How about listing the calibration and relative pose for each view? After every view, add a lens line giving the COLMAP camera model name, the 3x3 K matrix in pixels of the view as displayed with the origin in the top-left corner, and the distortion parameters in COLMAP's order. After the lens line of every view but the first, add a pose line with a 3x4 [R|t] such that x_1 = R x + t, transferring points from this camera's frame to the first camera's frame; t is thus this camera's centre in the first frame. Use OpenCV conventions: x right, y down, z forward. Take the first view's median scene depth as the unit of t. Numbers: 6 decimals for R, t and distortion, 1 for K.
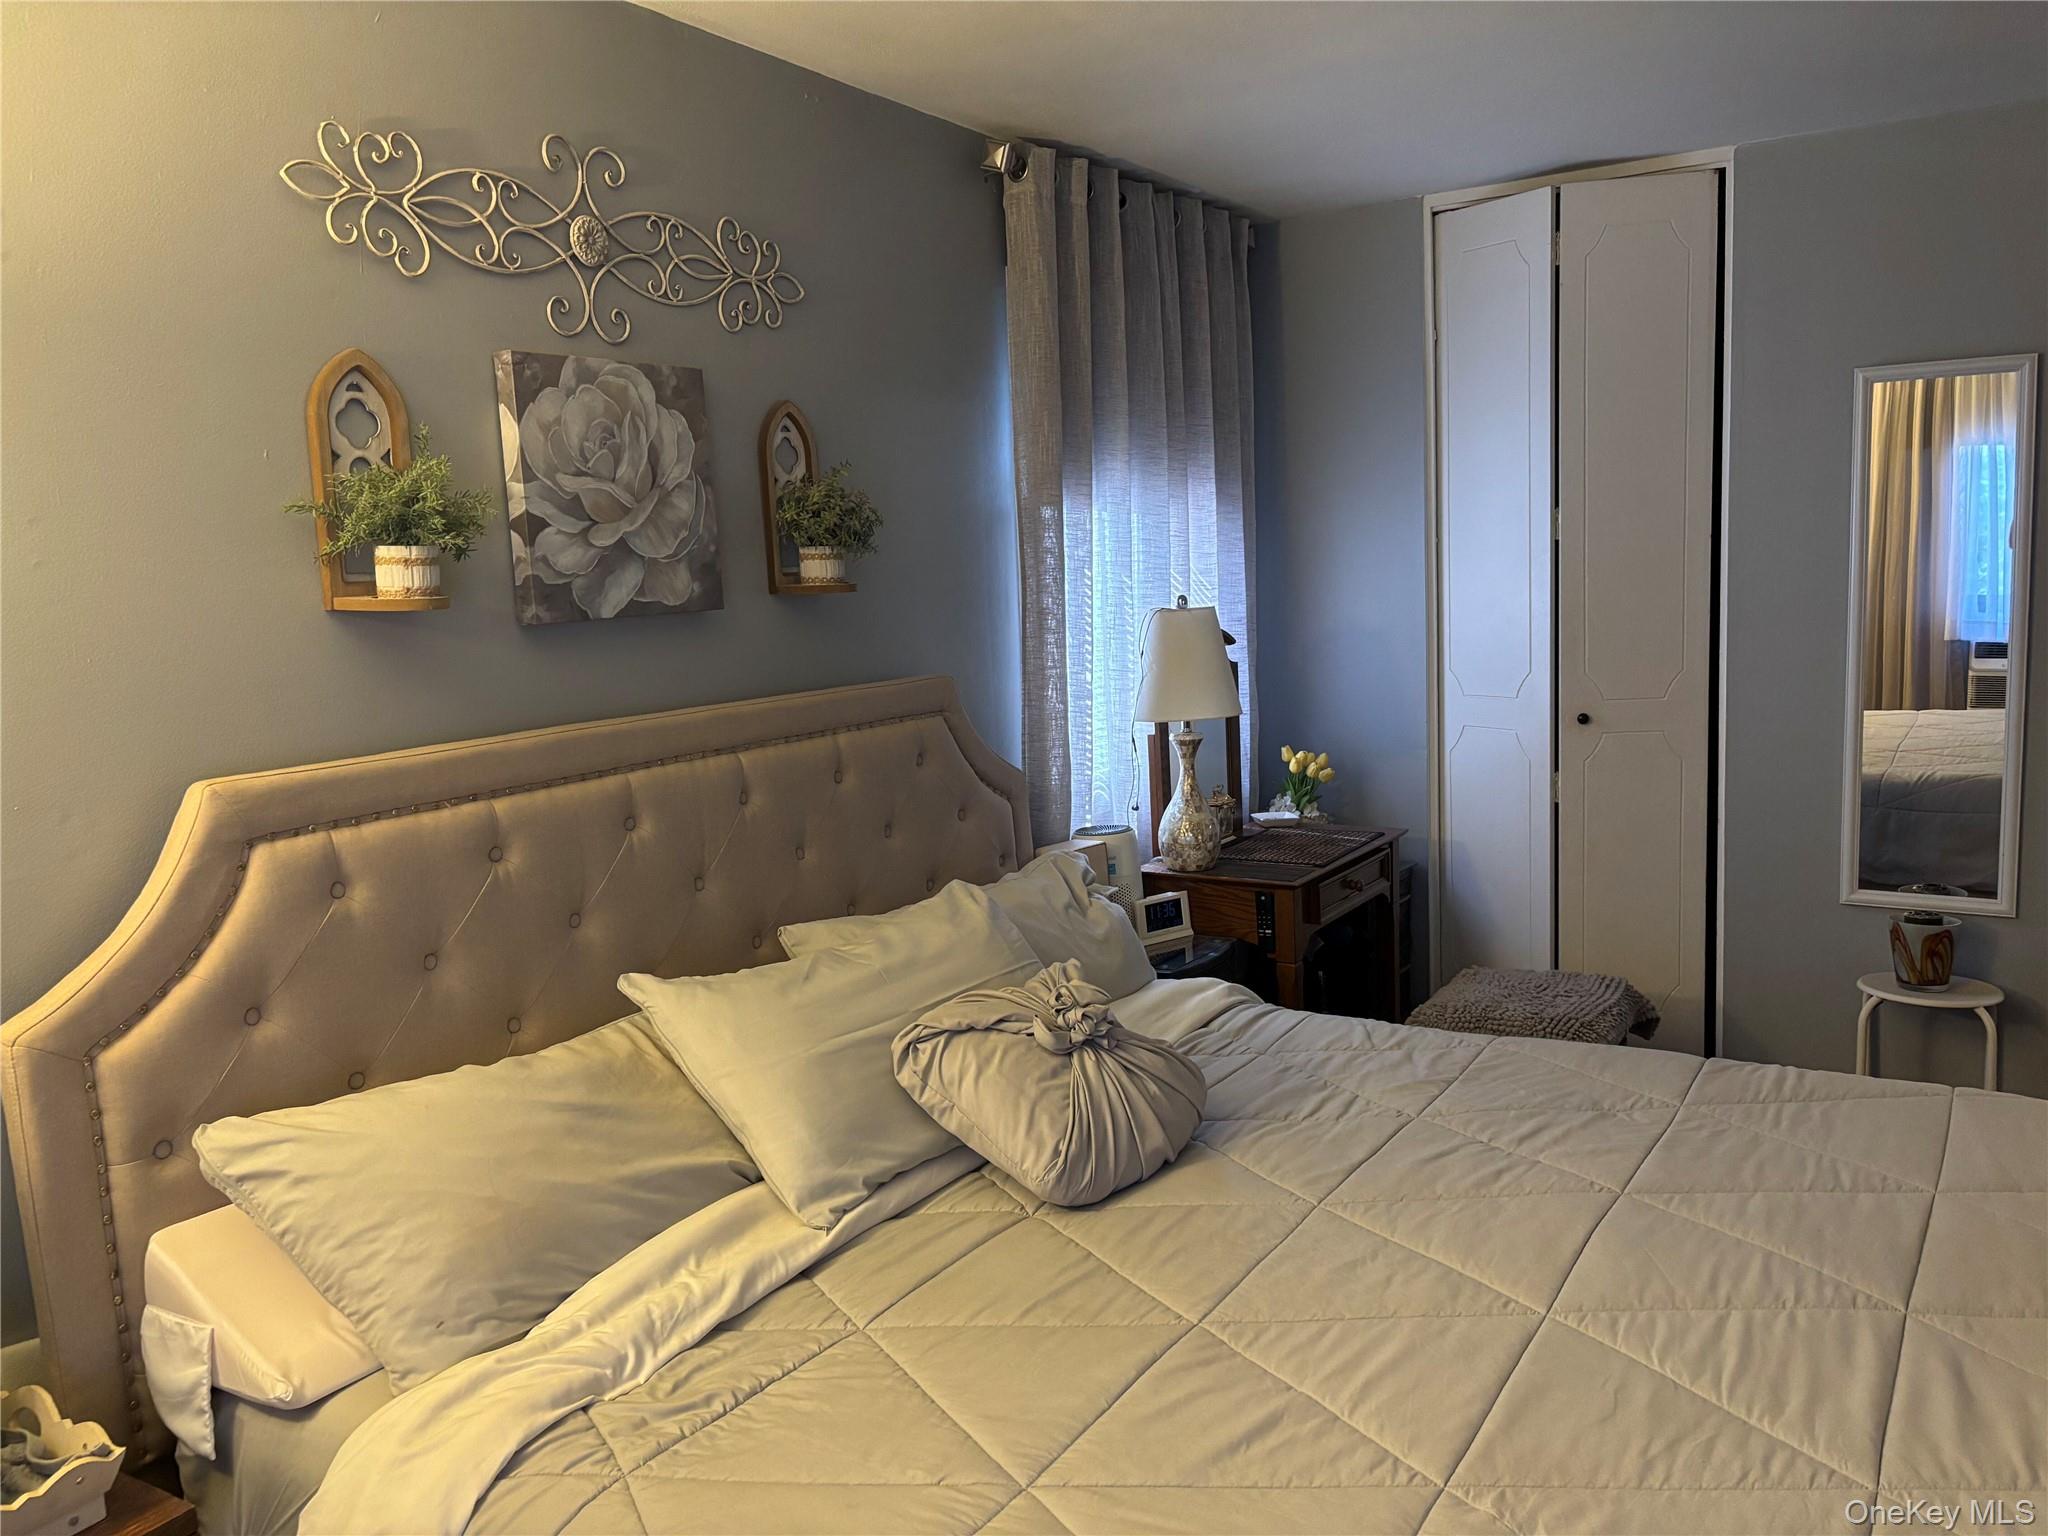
lens RADIAL K [[1594.3, 0, 1026.6], [0, 1594.3, 767.9], [0, 0, 1]] dist [0.064951, -0.087324]
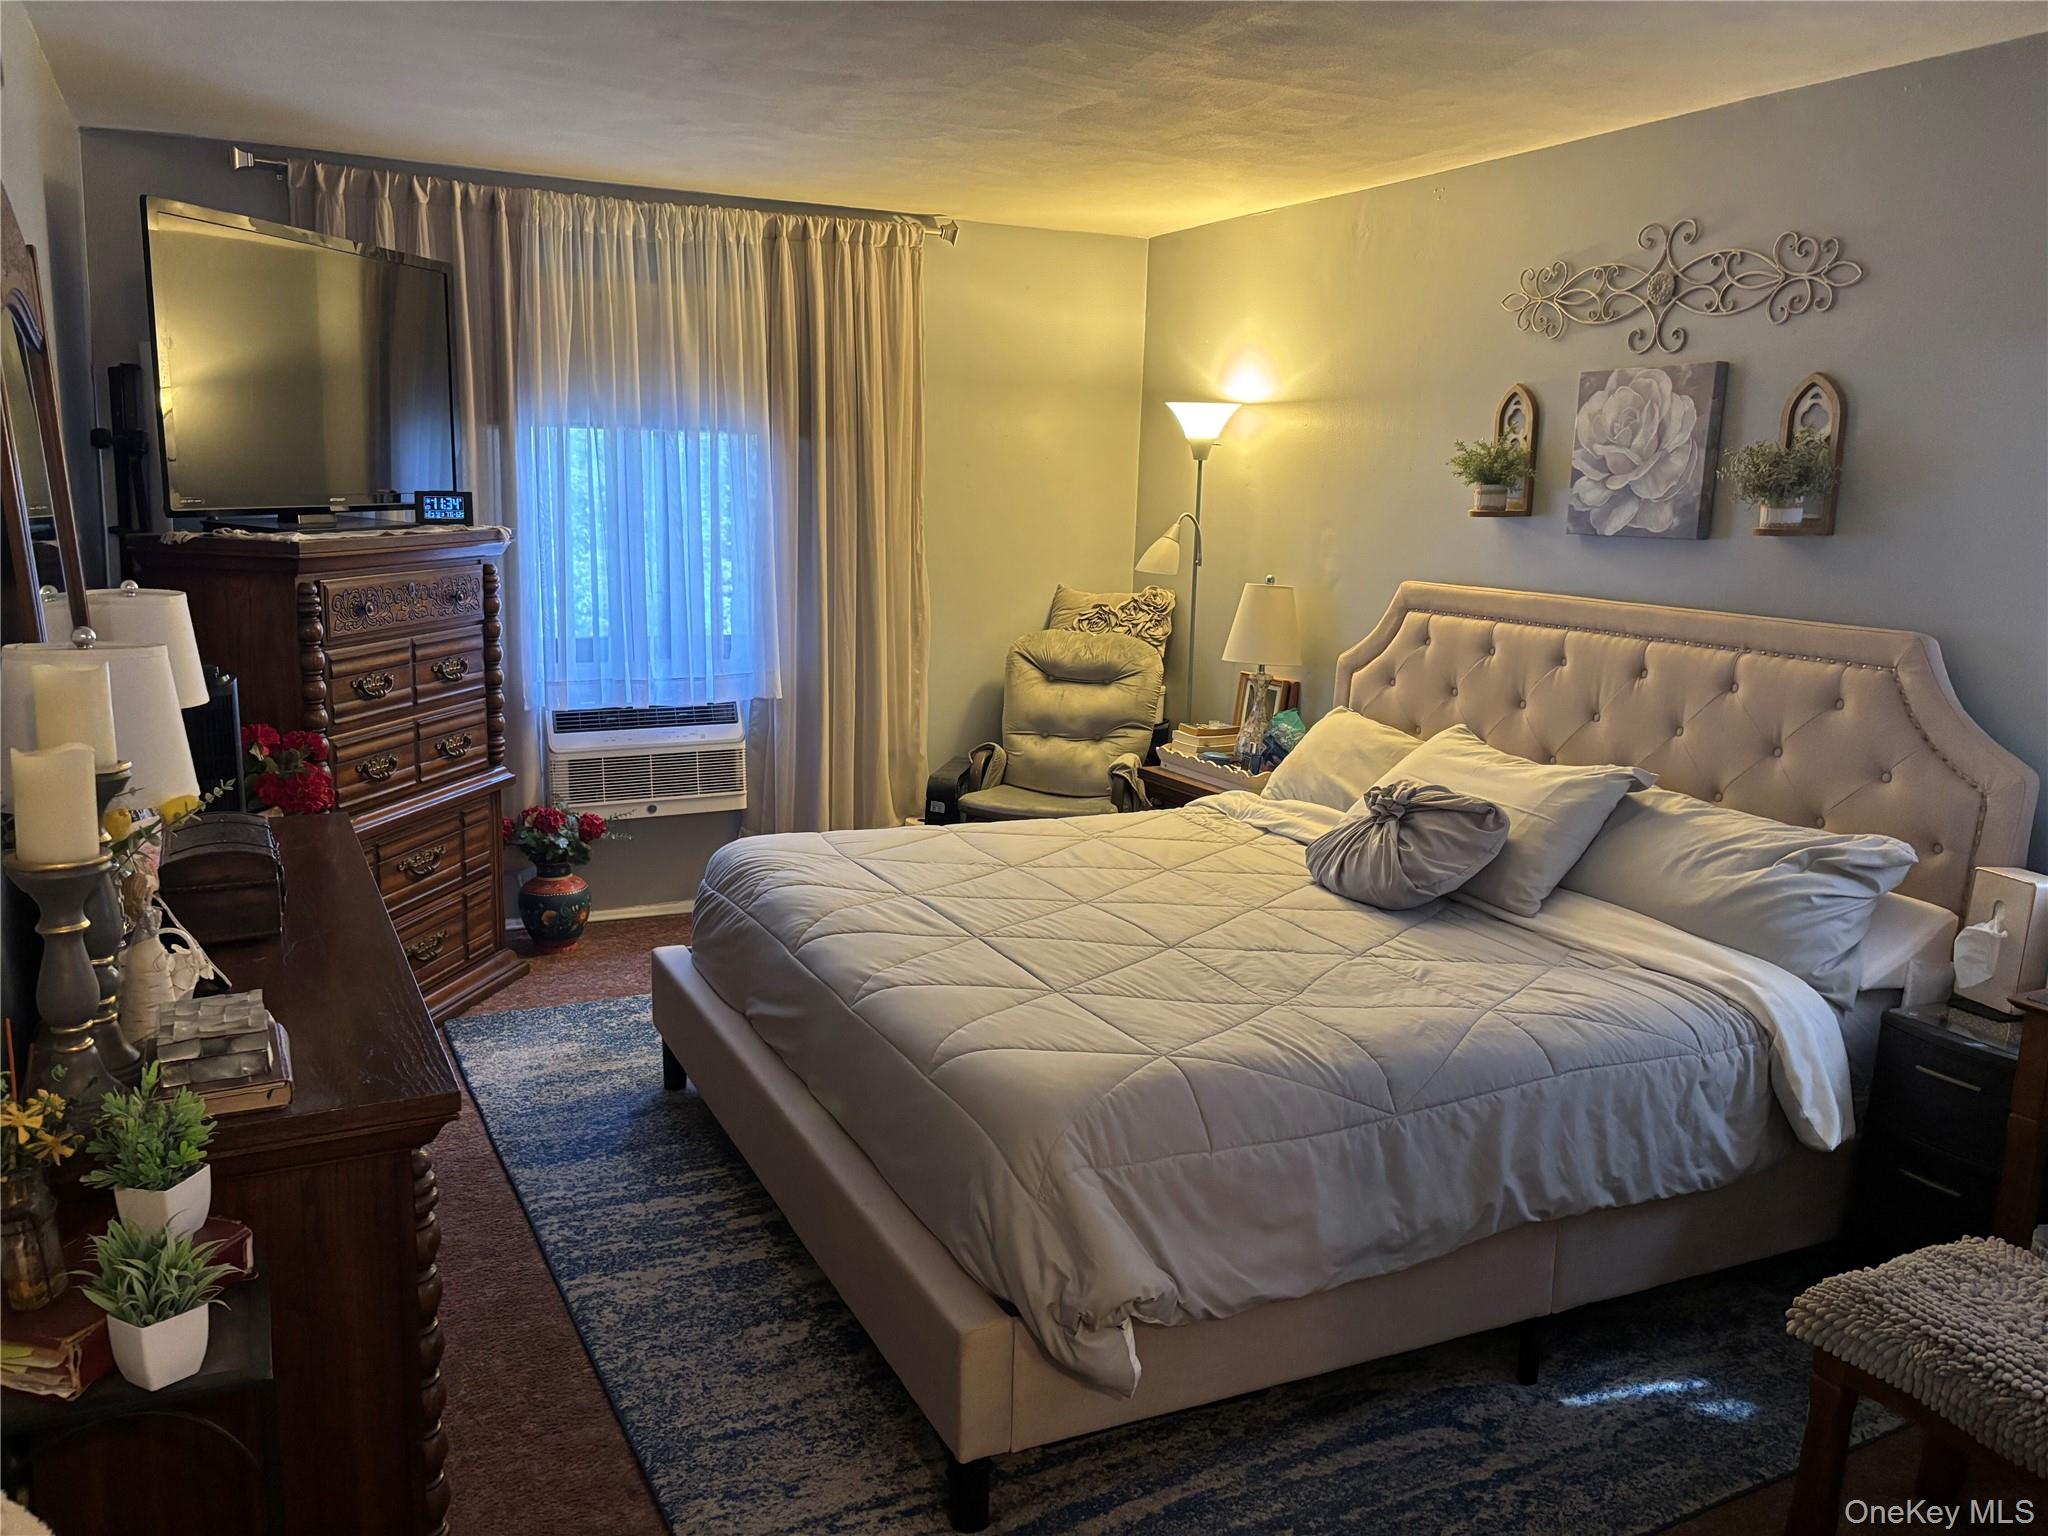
lens RADIAL K [[1594.3, 0, 1026.6], [0, 1594.3, 767.9], [0, 0, 1]] dist [0.064951, -0.087324]
pose [[-0.529953, 0.182480, -0.828161, 1.393274], [-0.113521, 0.952519, 0.282525, -0.257842], [0.840394, 0.243739, -0.484075, 1.344176]]
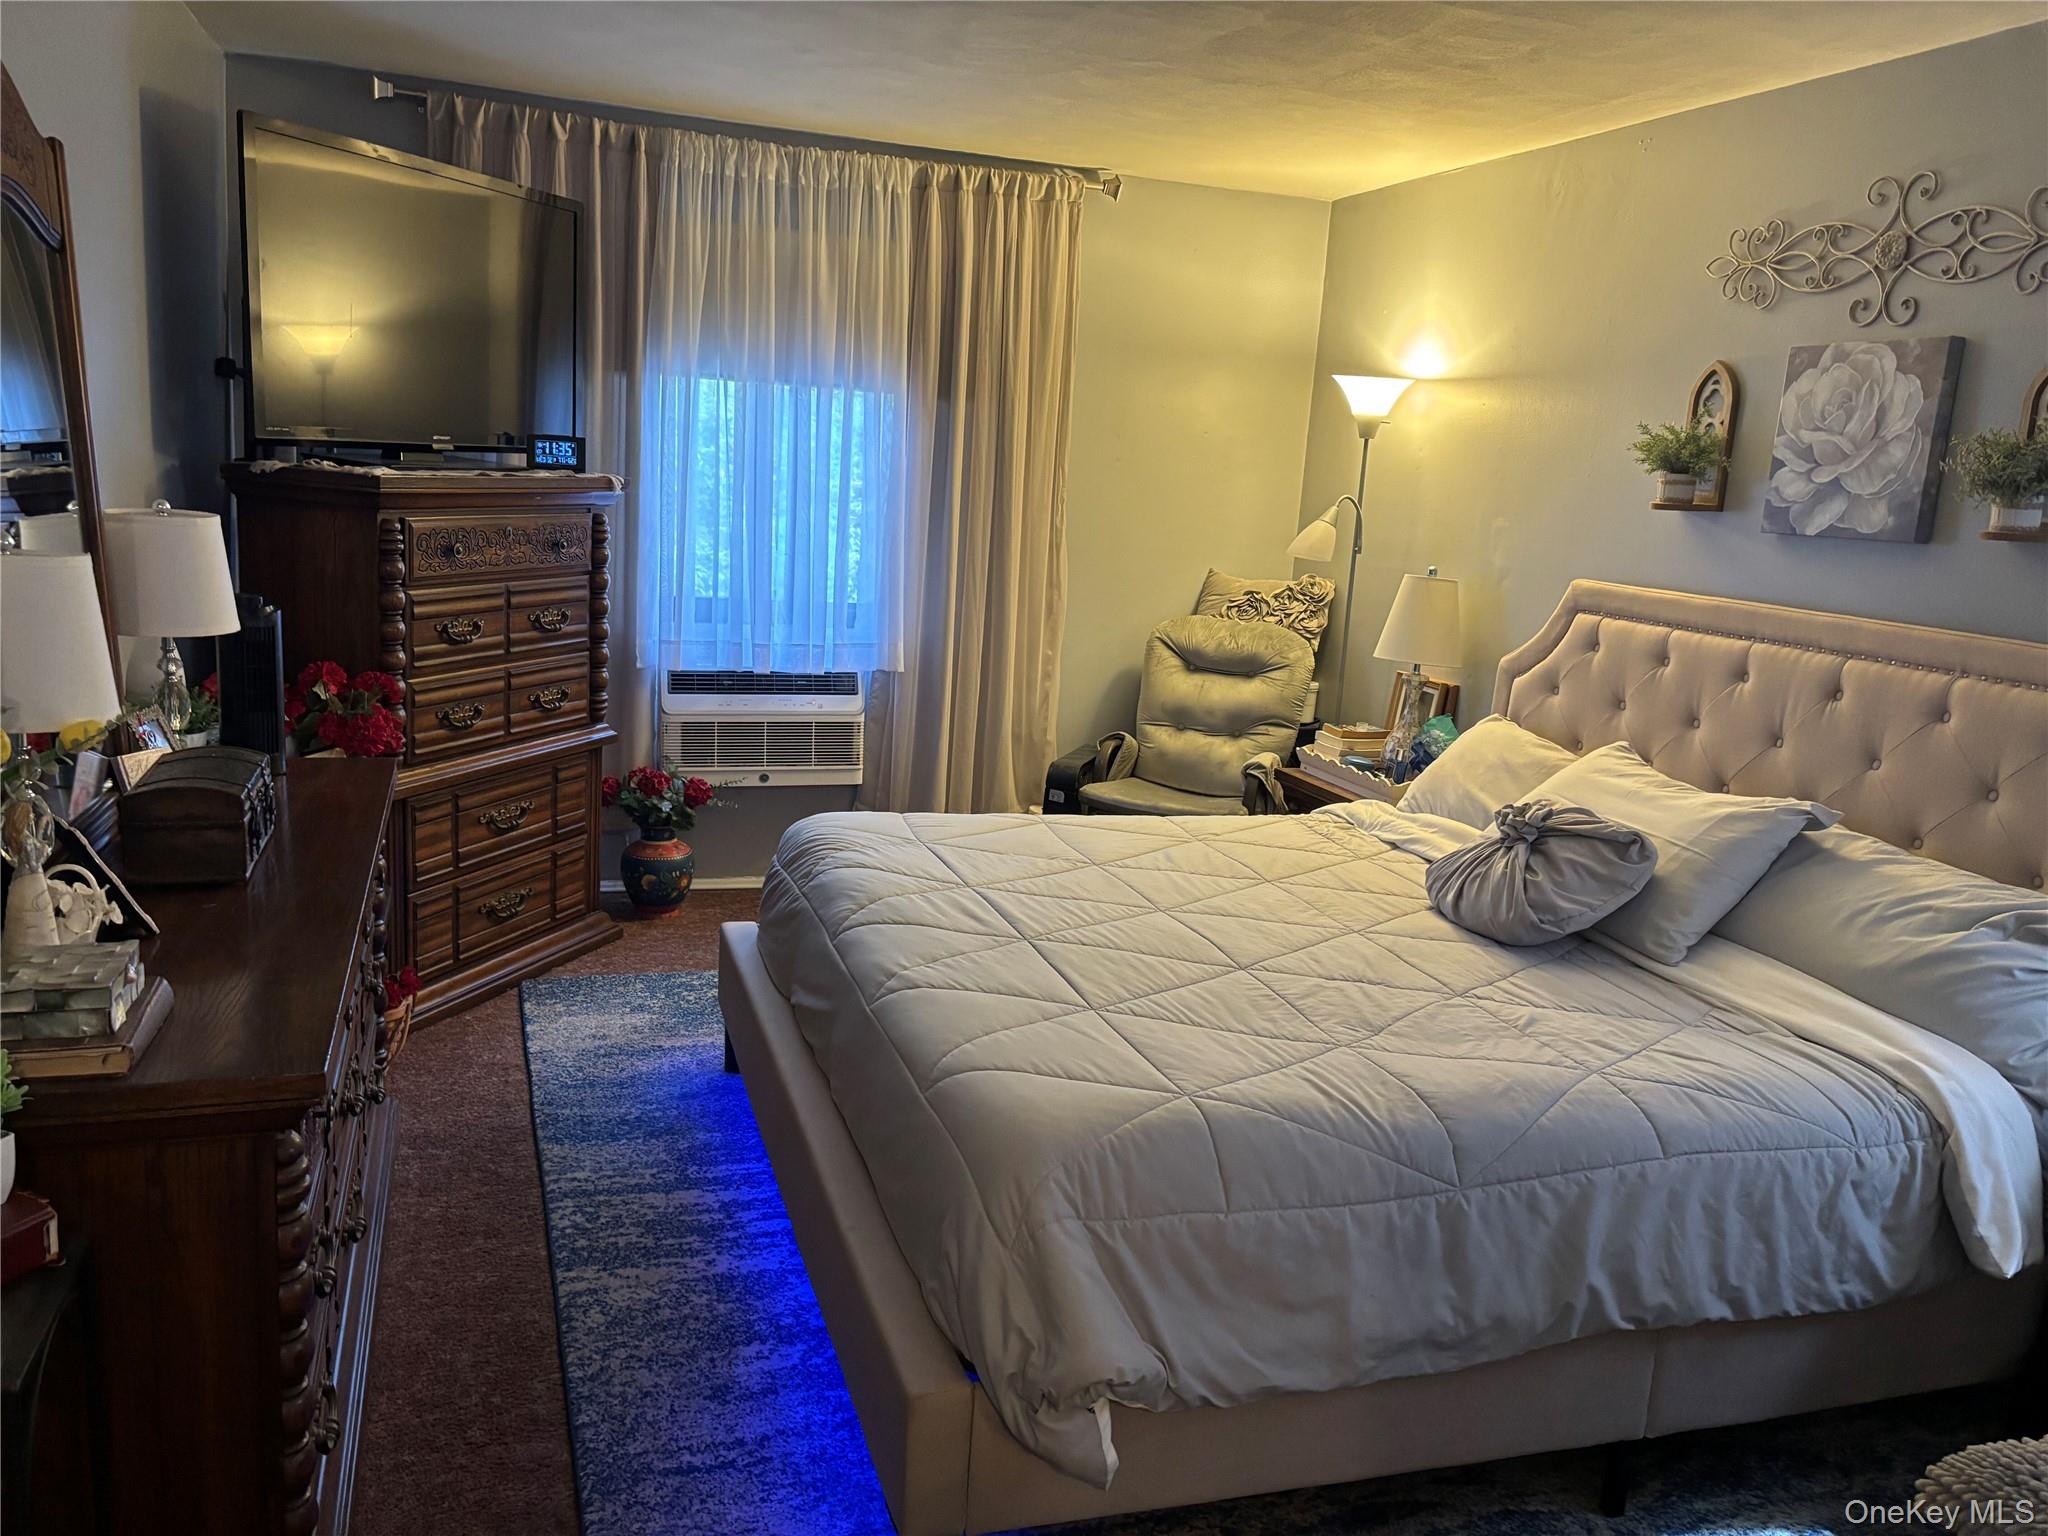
lens RADIAL K [[1605.7, 0, 1033.9], [0, 1605.7, 765.2], [0, 0, 1]] dist [0.035089, -0.005497]
pose [[-0.638574, 0.146966, -0.755397, 1.239381], [-0.139280, 0.943313, 0.301266, -0.233342], [0.756852, 0.297592, -0.581906, 1.366673]]
